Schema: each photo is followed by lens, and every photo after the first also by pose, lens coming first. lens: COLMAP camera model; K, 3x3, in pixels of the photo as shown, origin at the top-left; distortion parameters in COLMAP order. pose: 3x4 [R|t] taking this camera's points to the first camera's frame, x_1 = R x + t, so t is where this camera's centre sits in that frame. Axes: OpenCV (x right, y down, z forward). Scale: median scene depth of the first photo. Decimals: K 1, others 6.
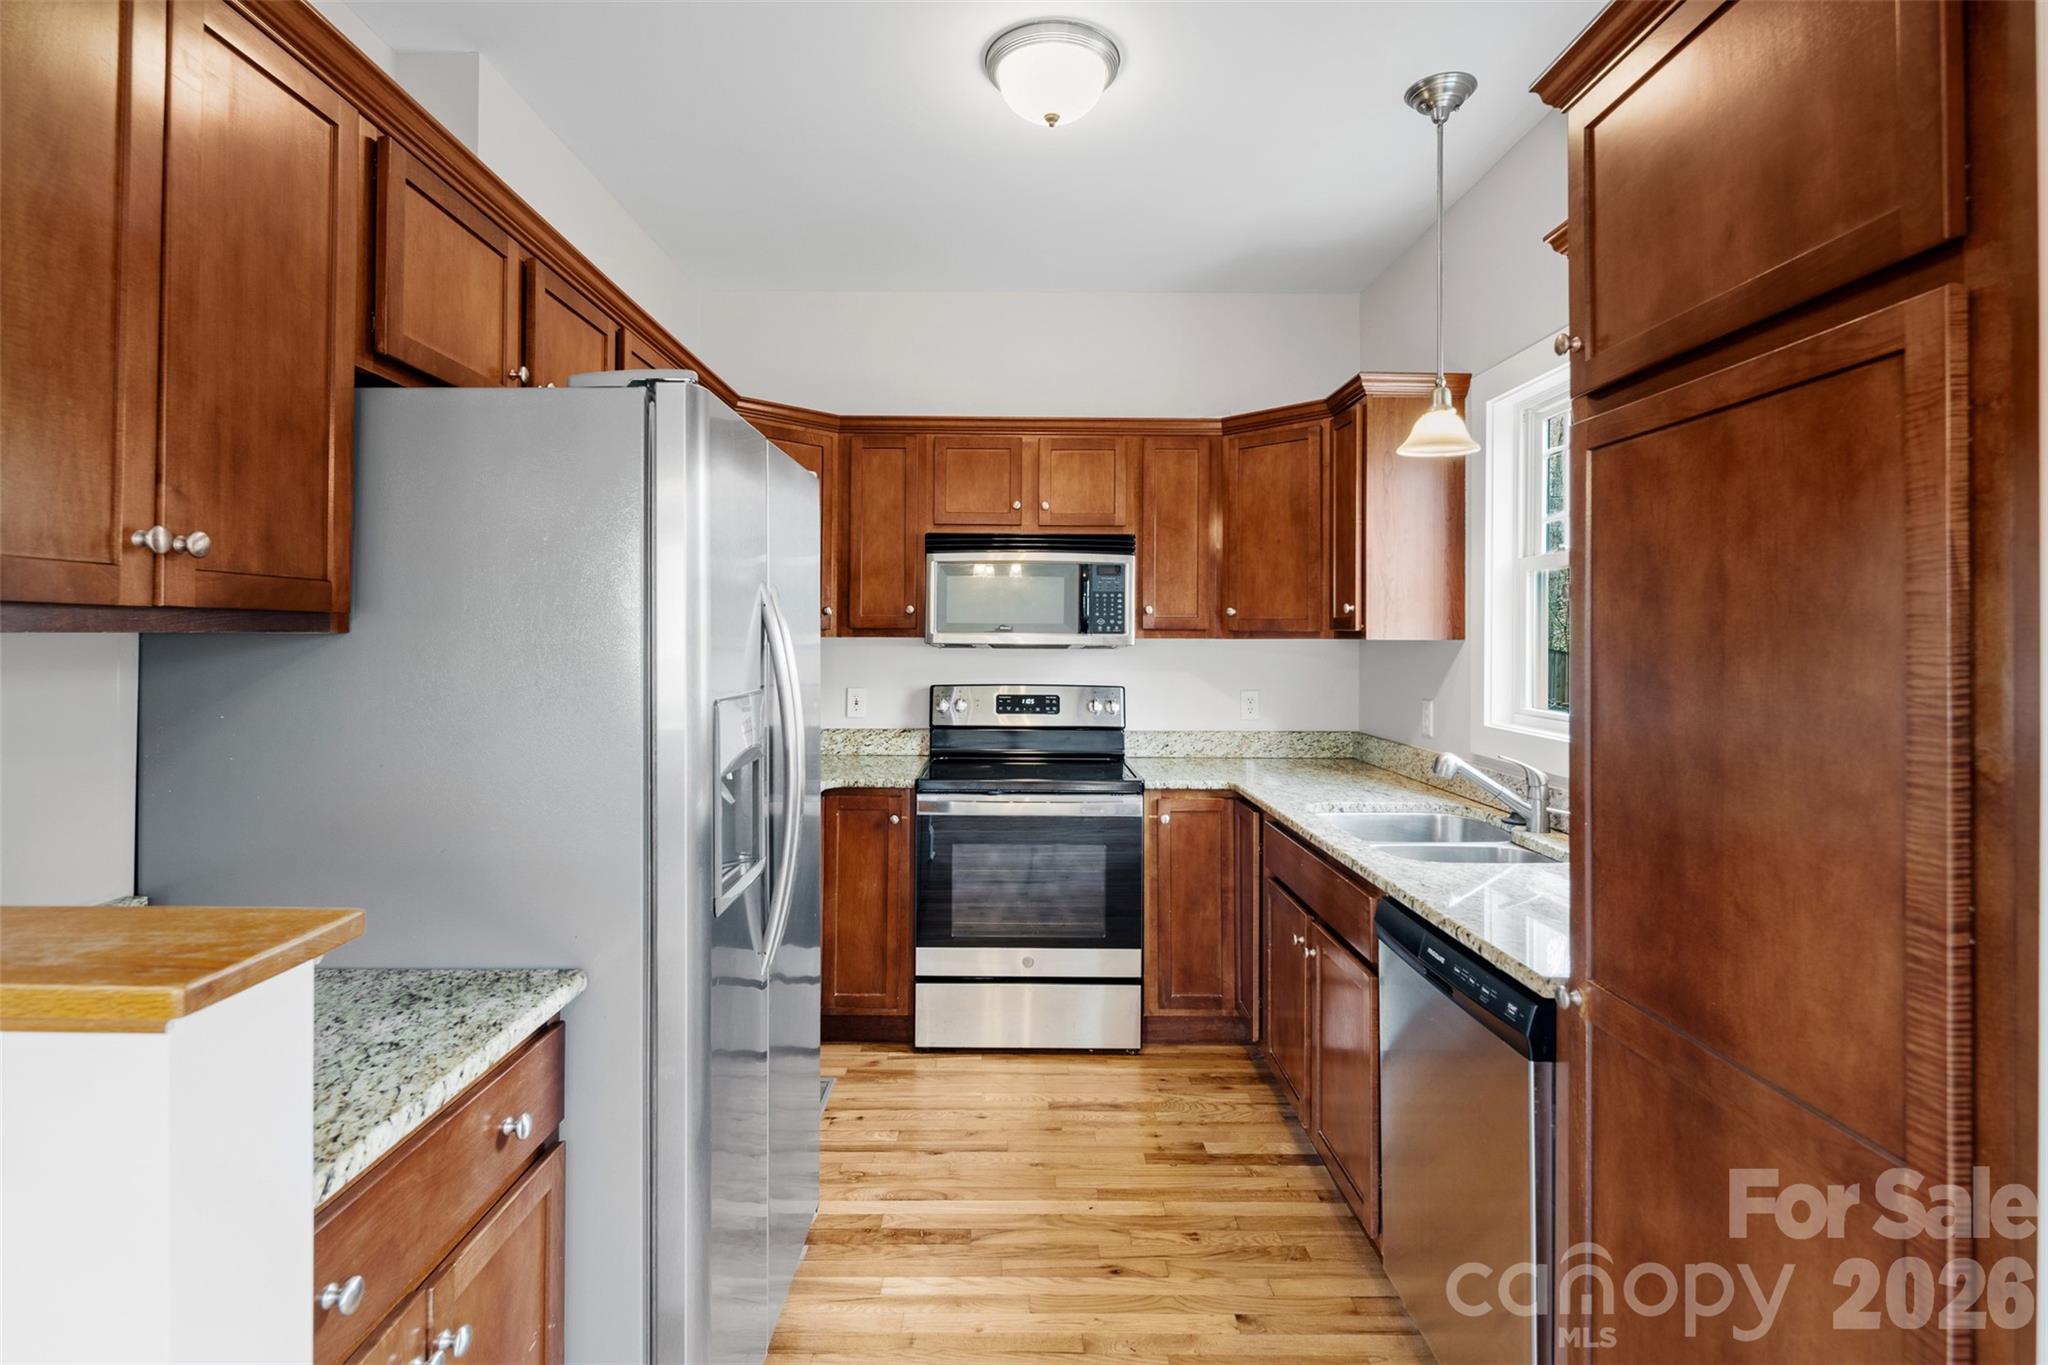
lens RADIAL K [[993.2, 0, 1017.3], [0, 993.2, 623.2], [0, 0, 1]] dist [0.007989, -0.003150]
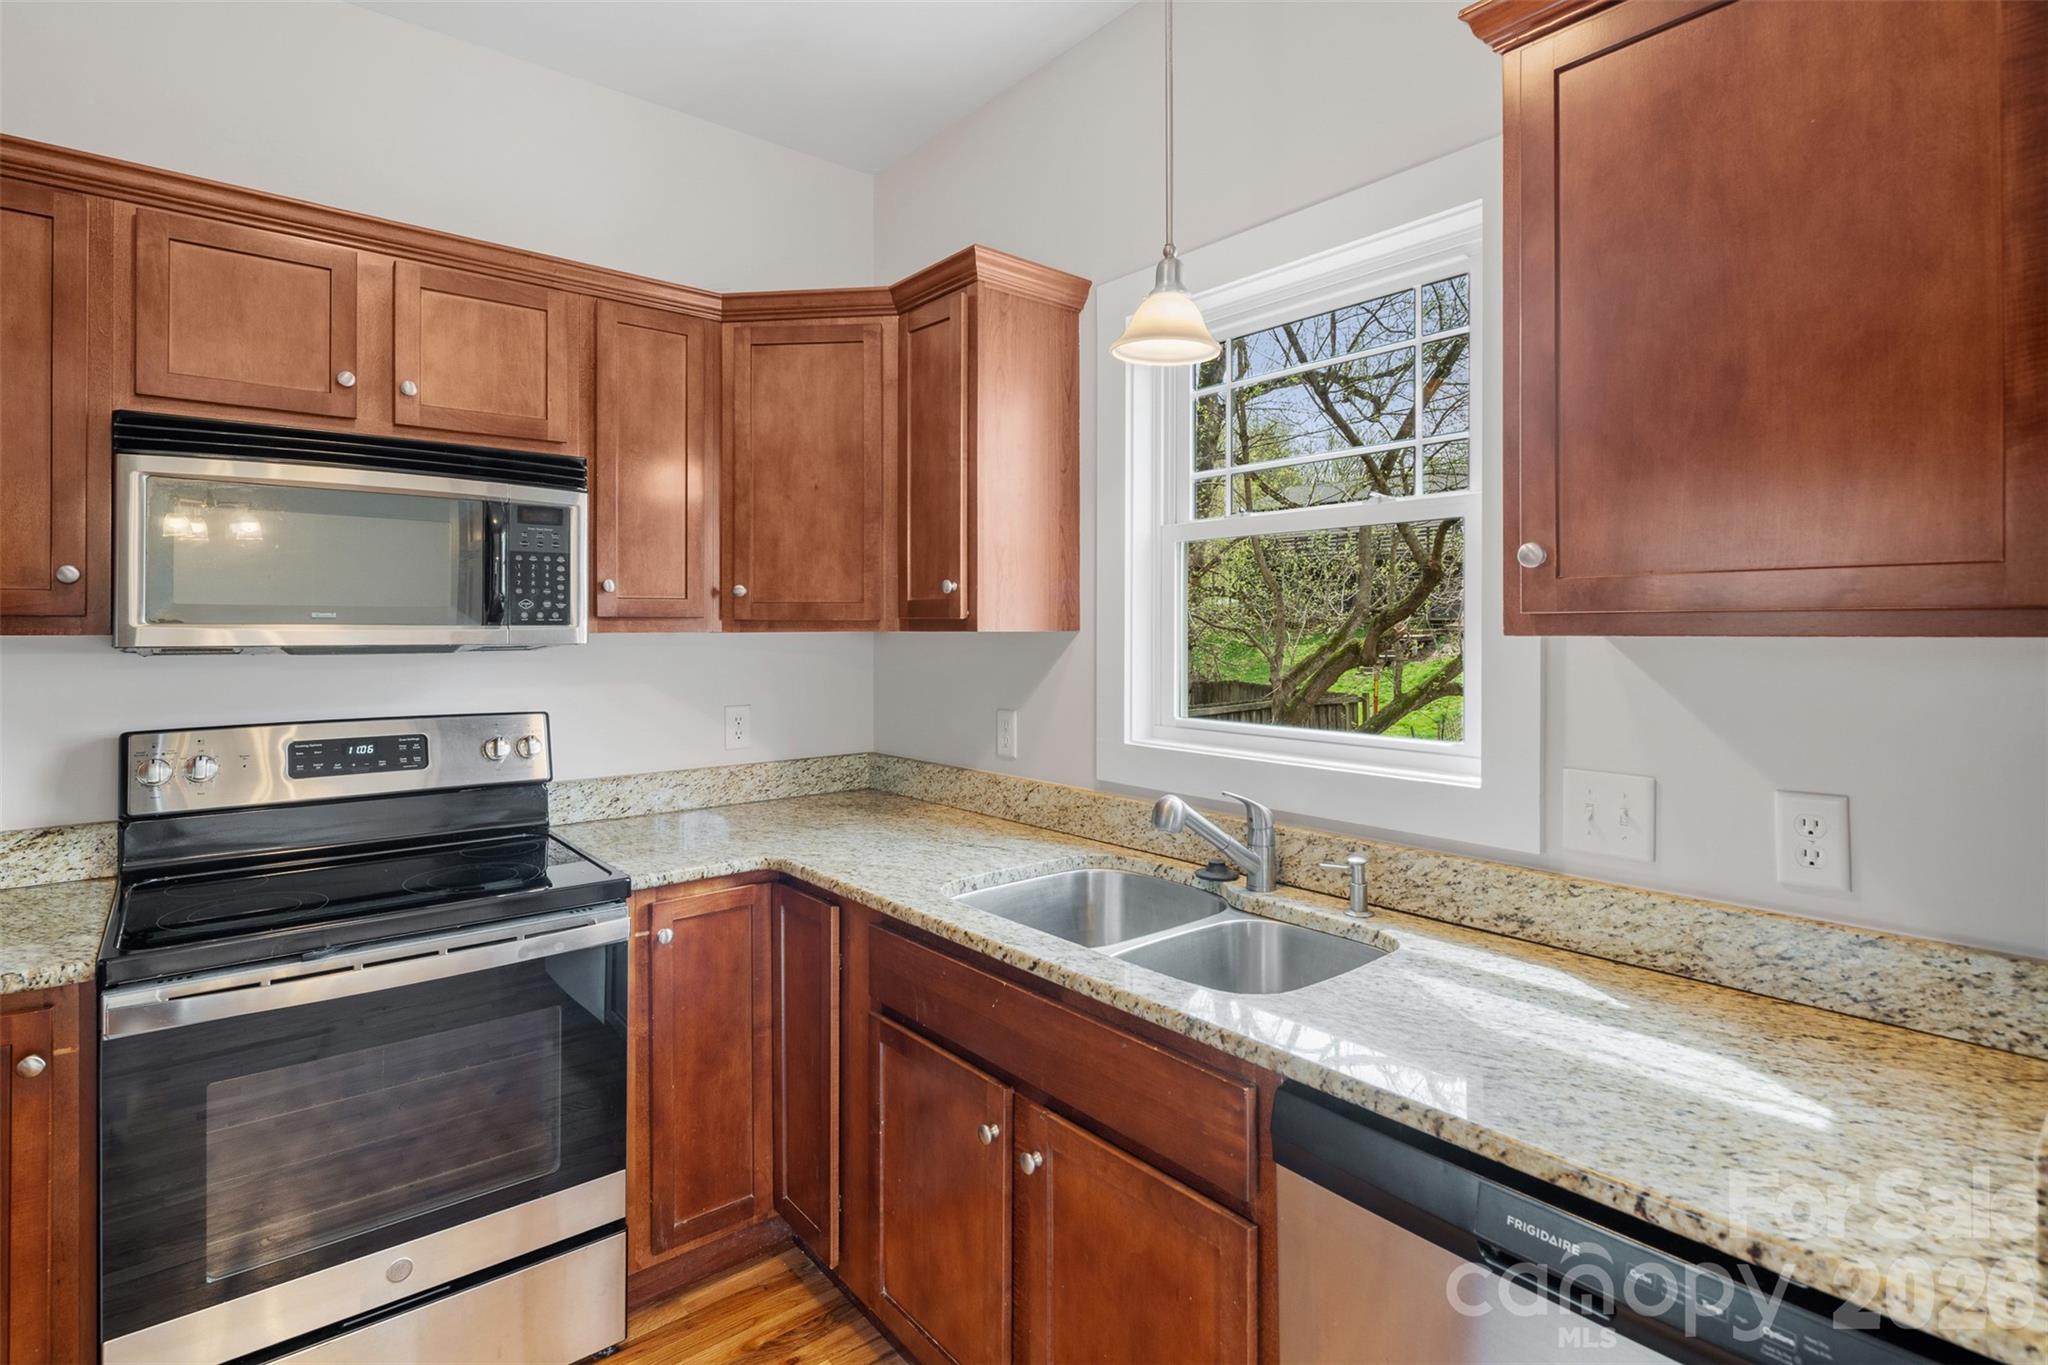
lens RADIAL K [[993.2, 0, 1006.1], [0, 993.2, 624.3], [0, 0, 1]] dist [0.007989, -0.003150]
pose [[0.777393, -0.003676, 0.629004, -0.062791], [-0.002509, 0.999957, 0.008945, 0.004301], [-0.629010, -0.008532, 0.777350, 0.383104]]
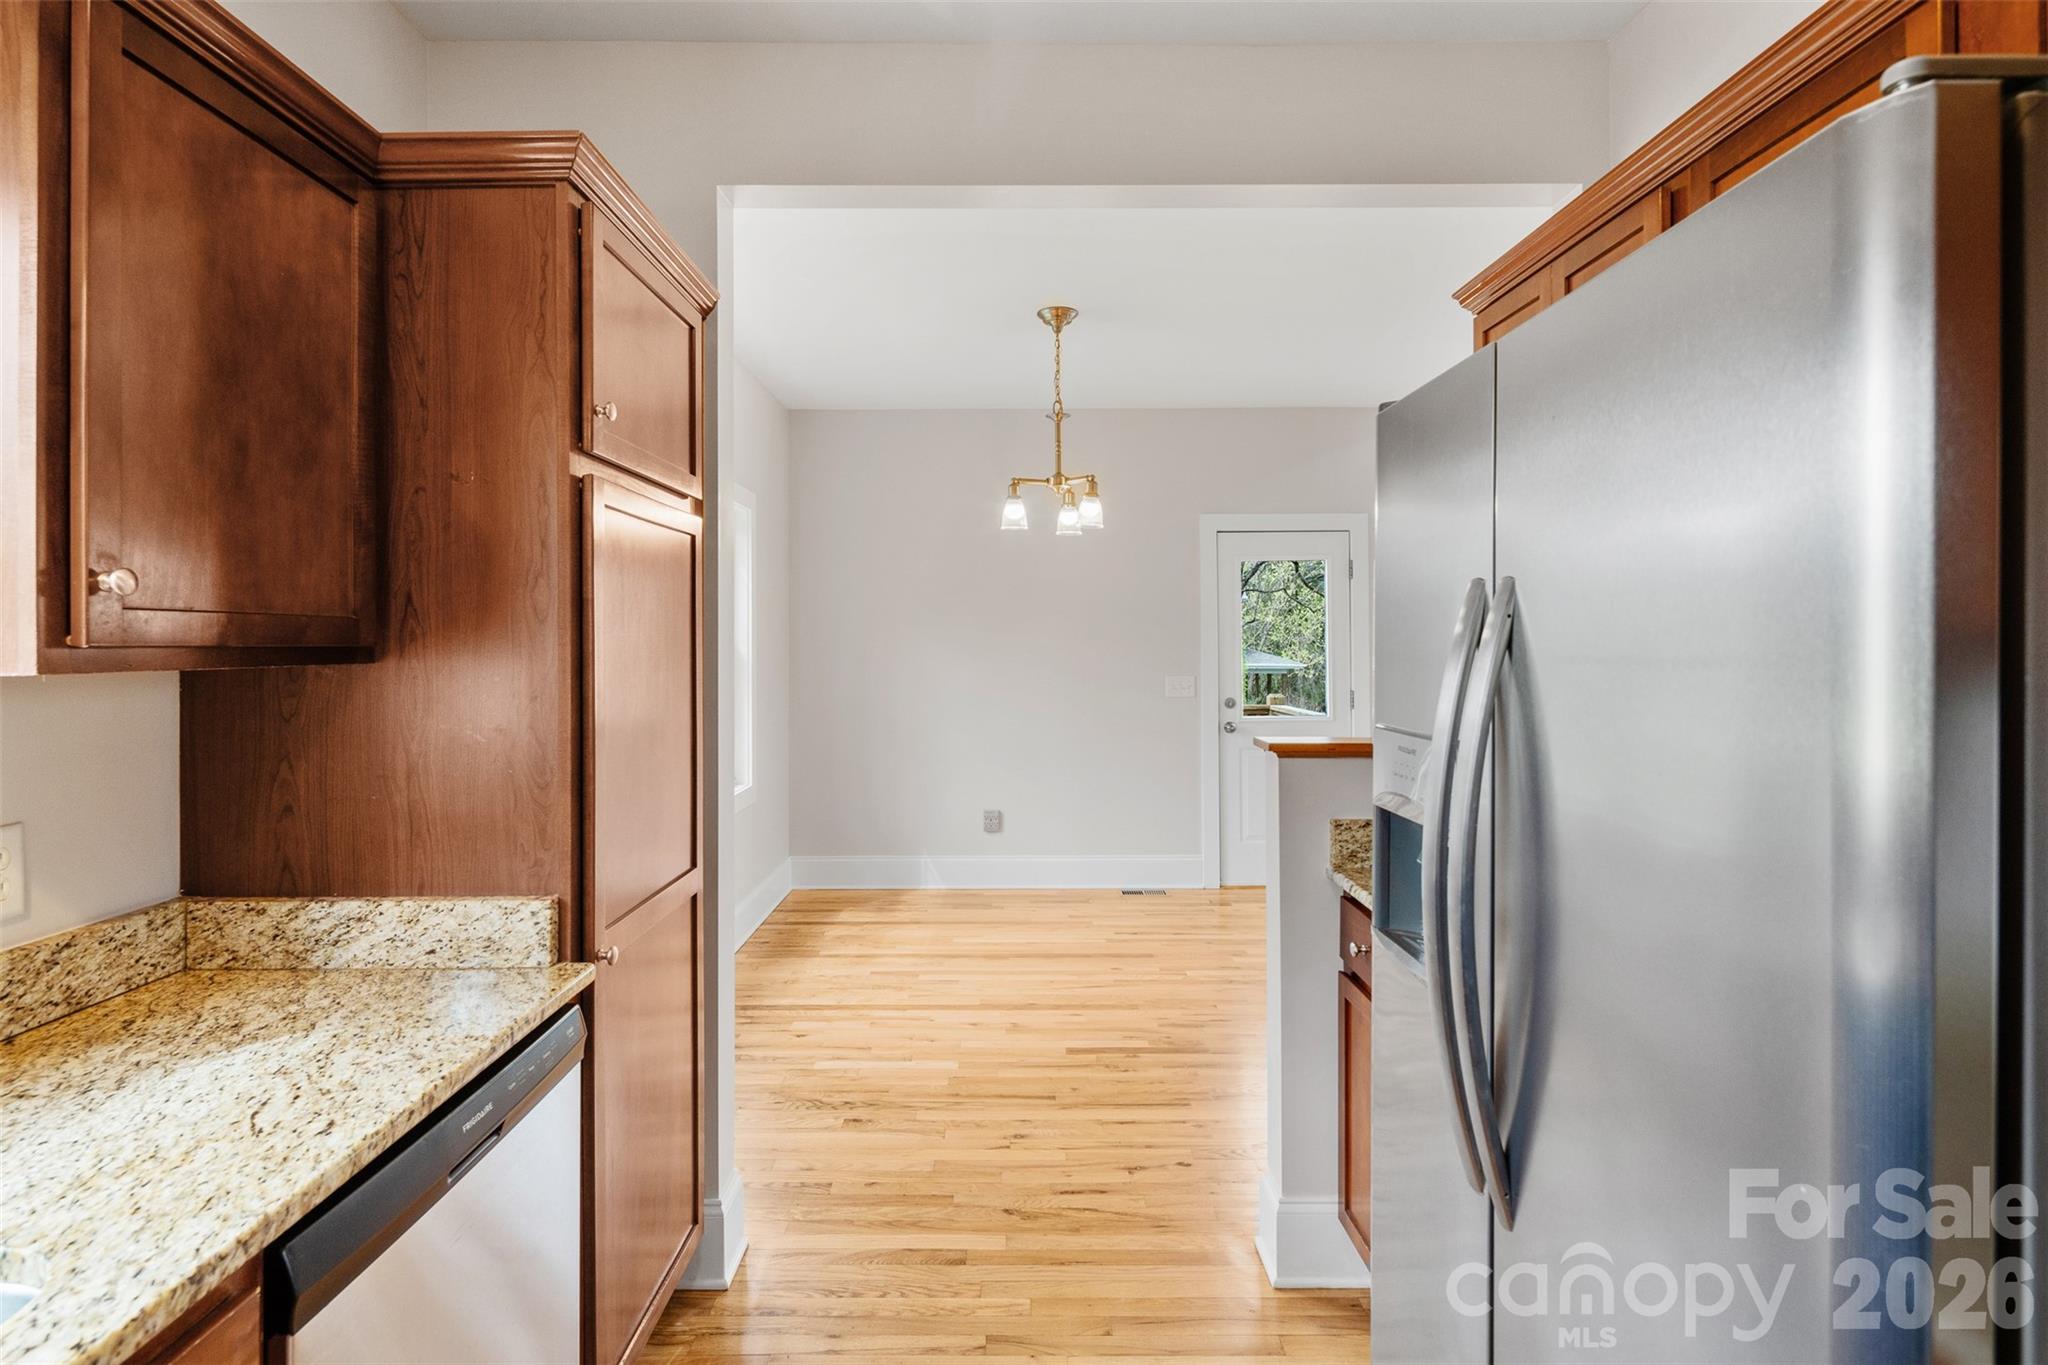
lens RADIAL K [[993.2, 0, 1019.4], [0, 993.2, 648.8], [0, 0, 1]] dist [0.007989, -0.003150]
pose [[-0.999990, -0.002357, 0.003907, 0.018810], [-0.002390, 0.999960, -0.008623, 0.005522], [-0.003886, -0.008633, -0.999955, 0.836403]]
